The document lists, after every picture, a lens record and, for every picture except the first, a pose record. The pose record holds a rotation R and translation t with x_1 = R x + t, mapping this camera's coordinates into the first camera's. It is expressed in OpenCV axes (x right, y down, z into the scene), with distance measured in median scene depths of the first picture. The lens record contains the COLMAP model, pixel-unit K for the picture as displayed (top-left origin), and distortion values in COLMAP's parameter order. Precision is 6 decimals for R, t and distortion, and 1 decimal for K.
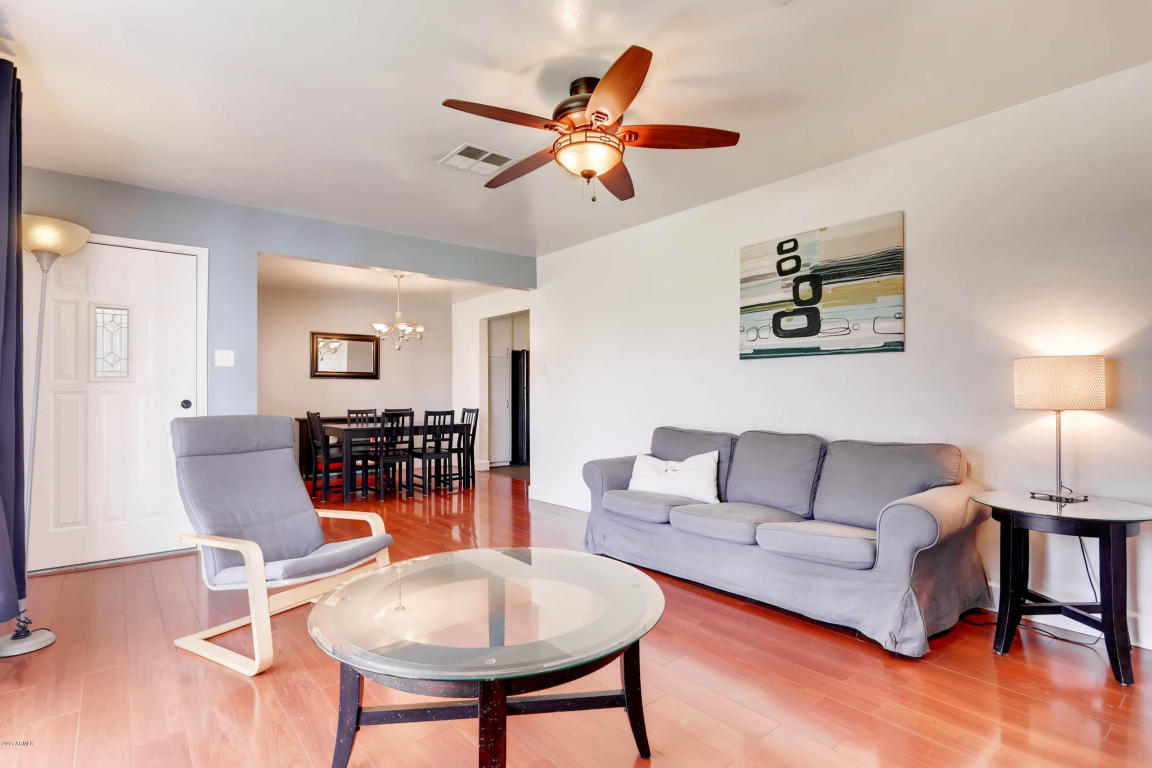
lens RADIAL K [[554.4, 0, 576.0], [0, 554.4, 387.4], [0, 0, 1]] dist [-0.013317, 0.001886]
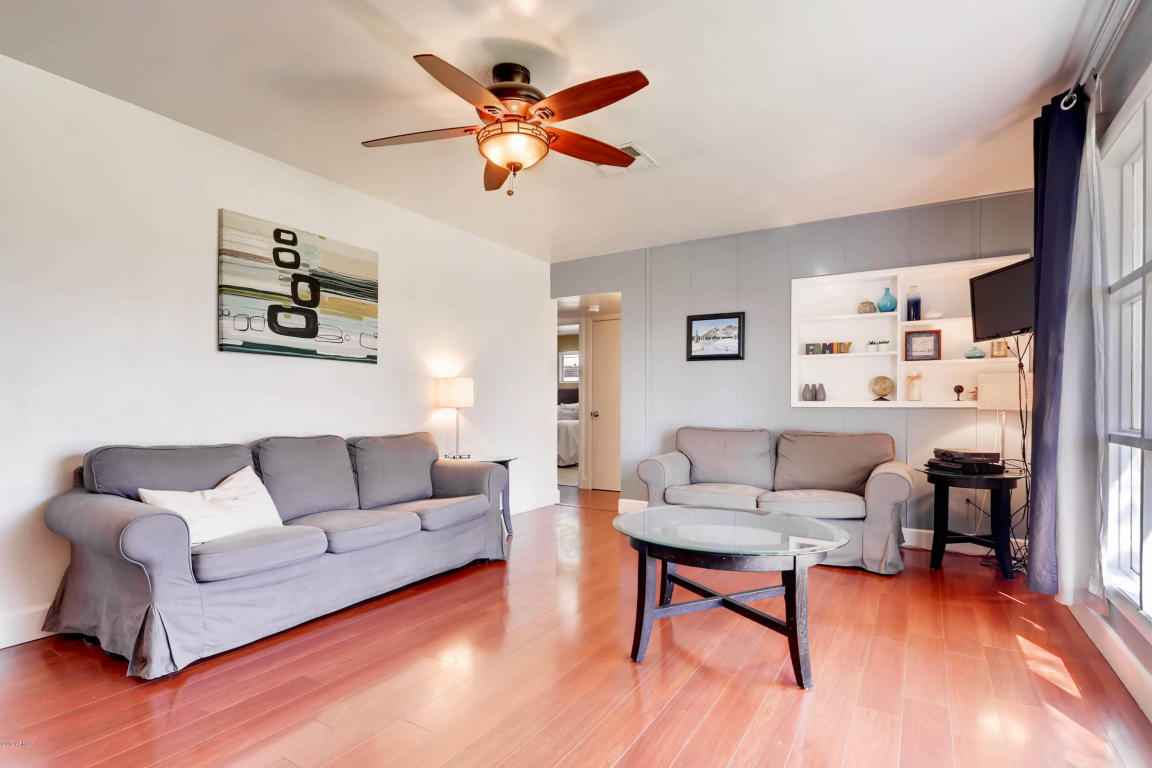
lens RADIAL K [[554.4, 0, 562.5], [0, 554.4, 408.4], [0, 0, 1]] dist [-0.013317, 0.001886]
pose [[-0.288763, -0.002906, 0.957396, -0.660394], [-0.013909, 0.999903, -0.001160, 0.028733], [-0.957300, -0.013651, -0.288775, 0.842213]]
